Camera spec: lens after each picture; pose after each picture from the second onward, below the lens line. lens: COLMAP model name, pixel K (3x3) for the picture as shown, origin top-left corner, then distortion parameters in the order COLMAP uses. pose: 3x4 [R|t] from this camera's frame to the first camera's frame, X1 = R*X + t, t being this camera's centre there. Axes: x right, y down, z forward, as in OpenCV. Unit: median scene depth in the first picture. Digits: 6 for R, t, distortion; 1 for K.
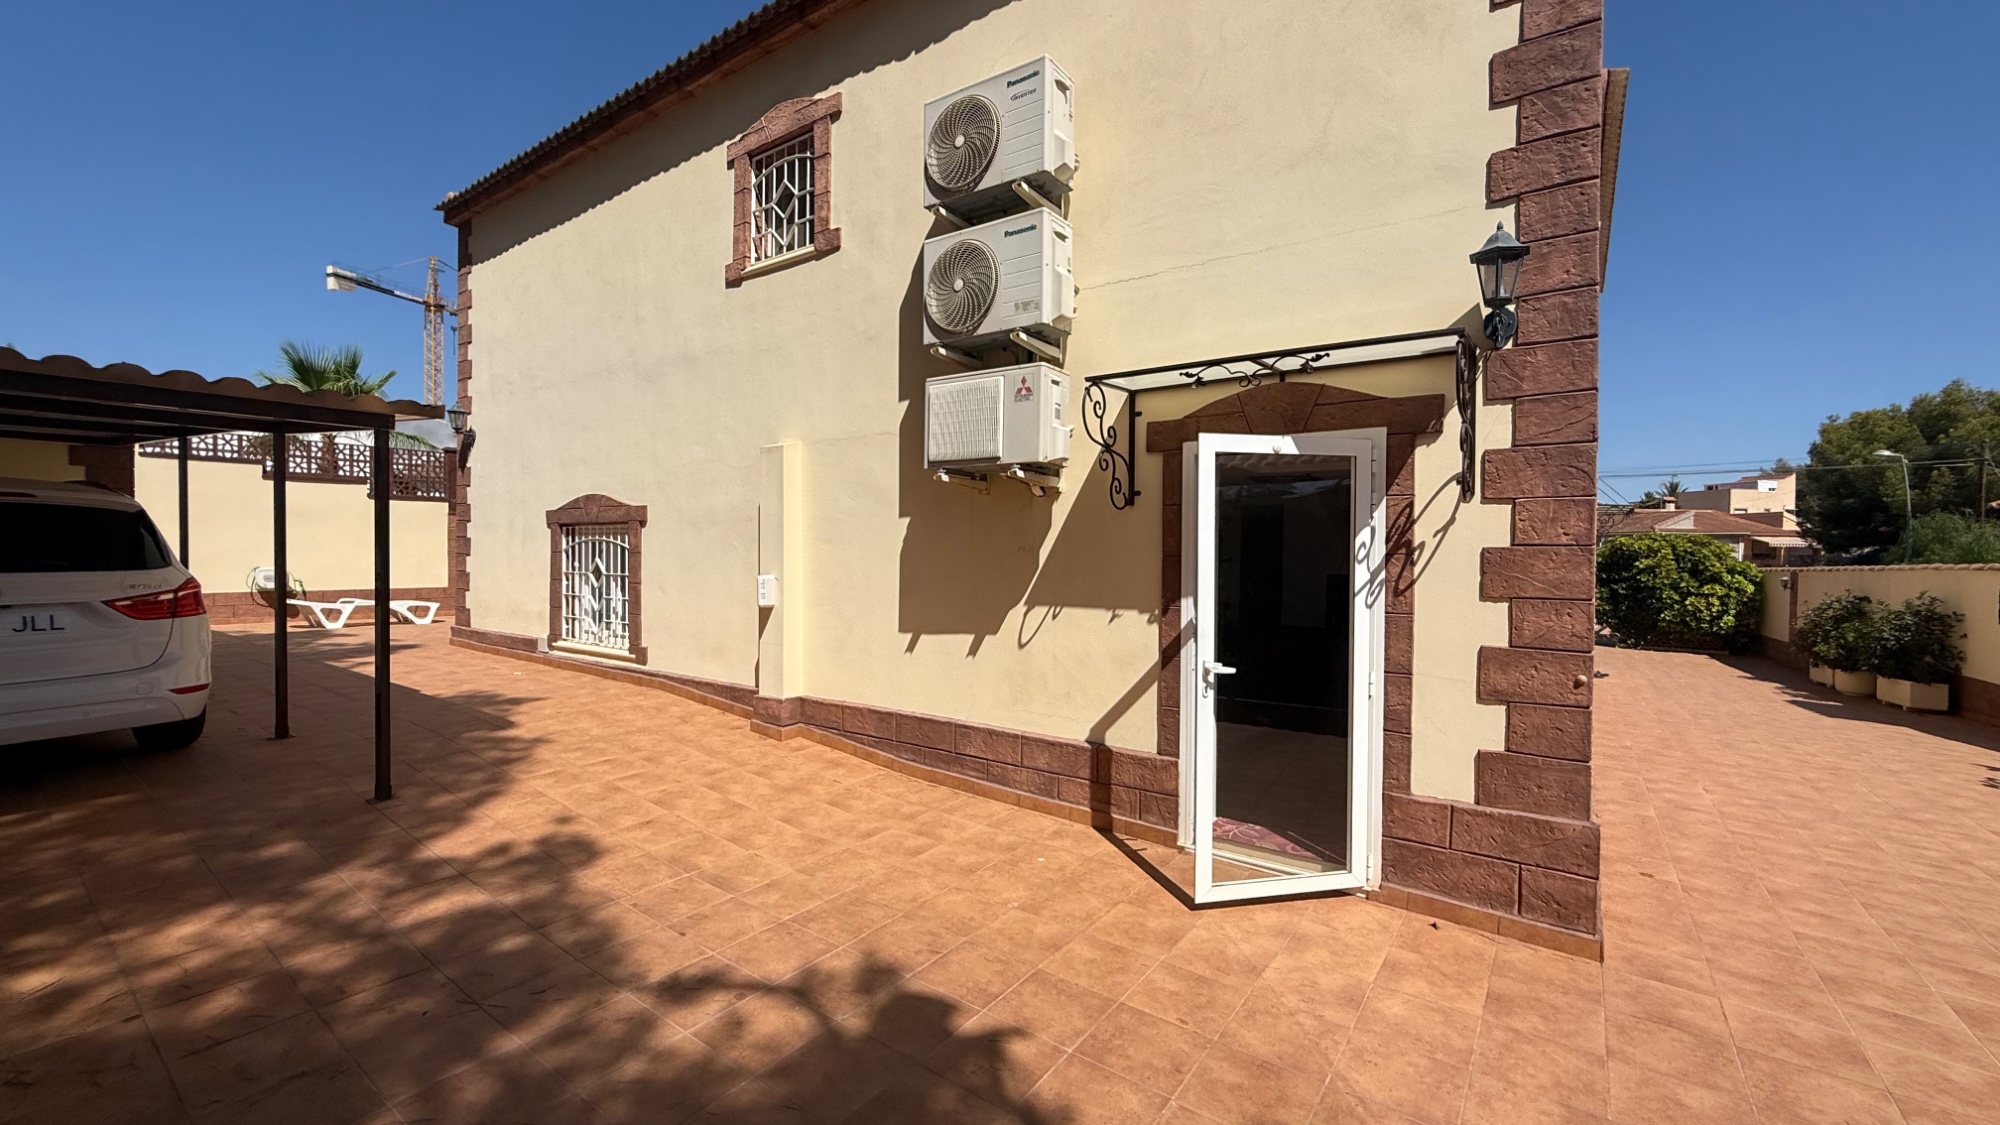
lens RADIAL K [[798.7, 0, 997.5], [0, 798.7, 561.5], [0, 0, 1]] dist [-0.000672, 0.000057]
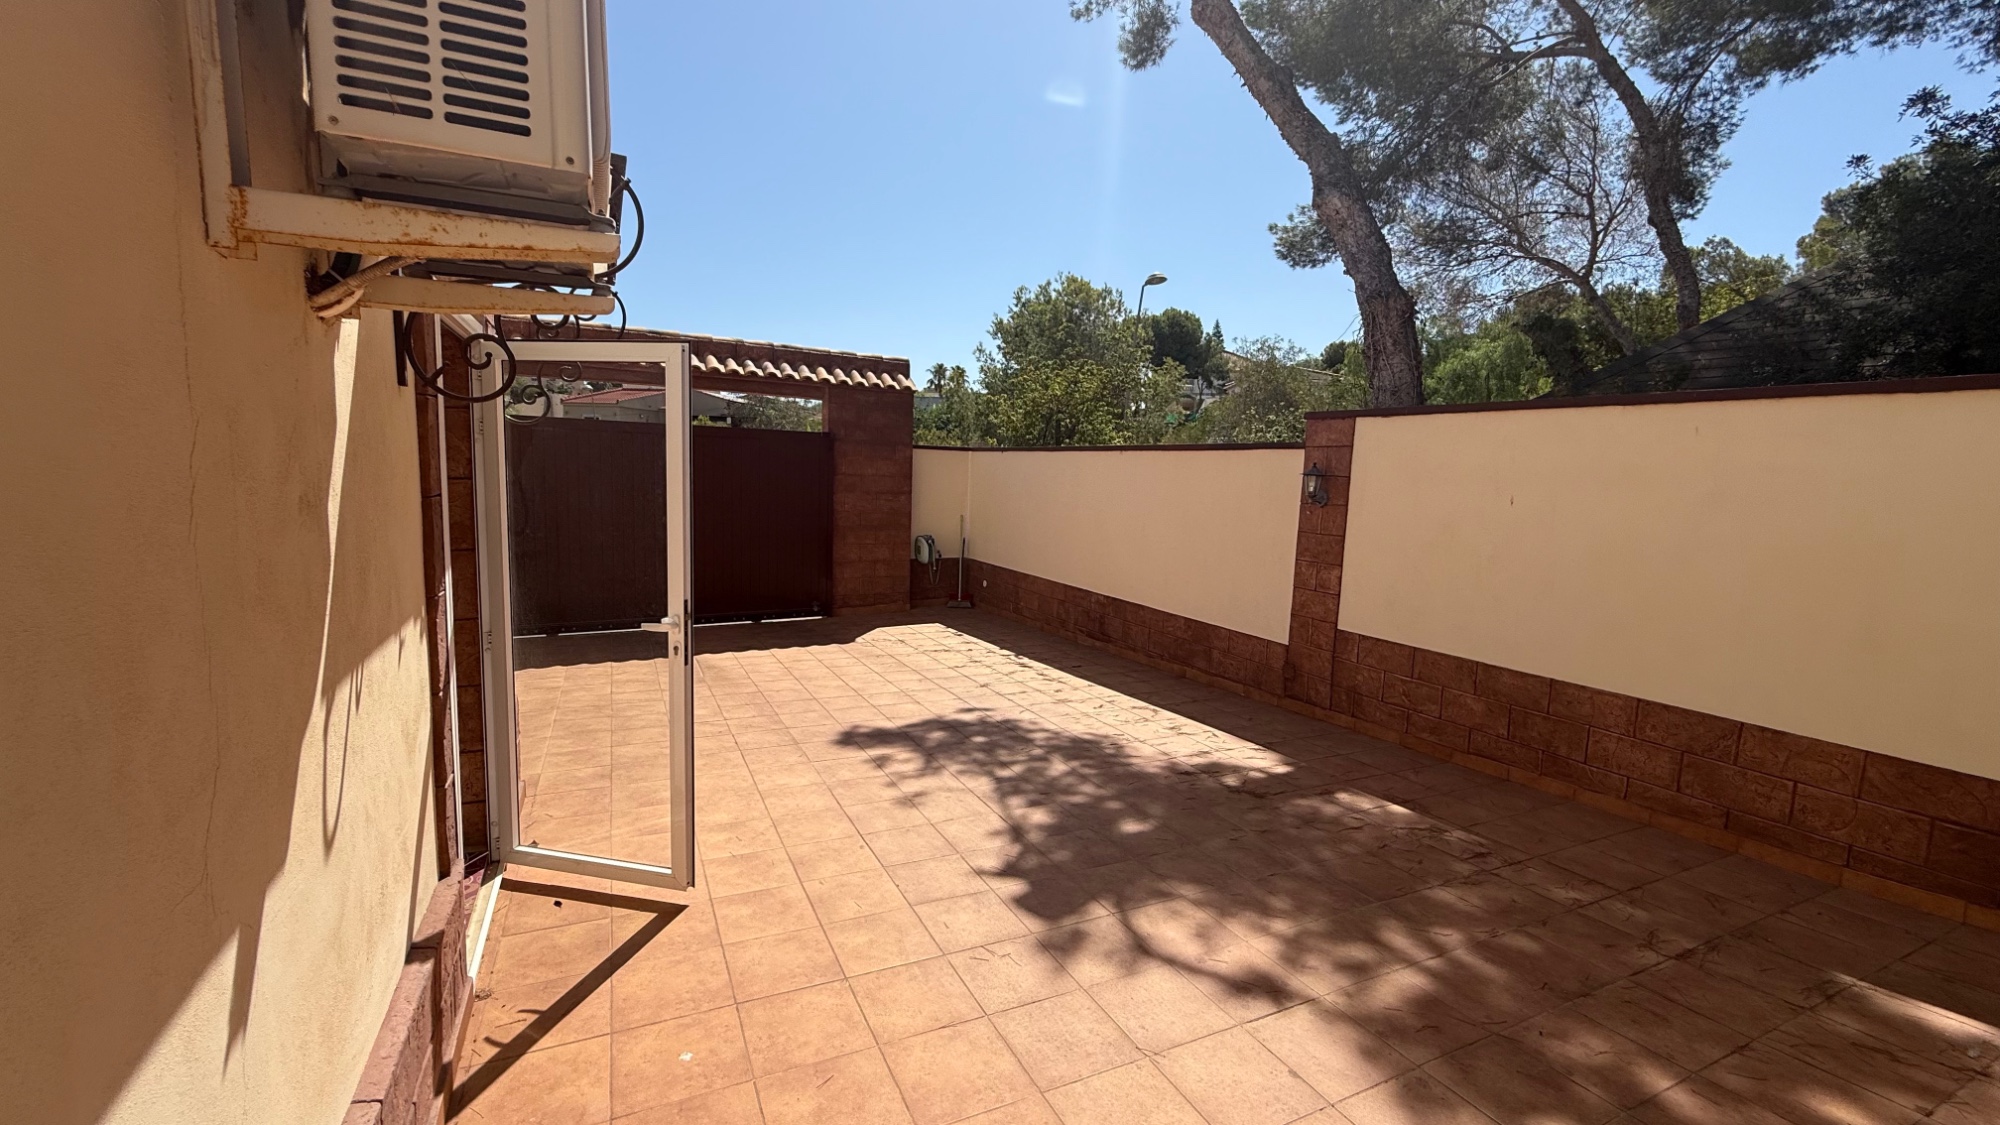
lens RADIAL K [[798.7, 0, 997.8], [0, 798.7, 566.5], [0, 0, 1]] dist [-0.000672, 0.000057]
pose [[-0.878125, -0.095726, 0.468757, -0.549920], [-0.035454, 0.990105, 0.135774, -0.067762], [-0.477116, 0.102607, -0.872830, 2.053480]]
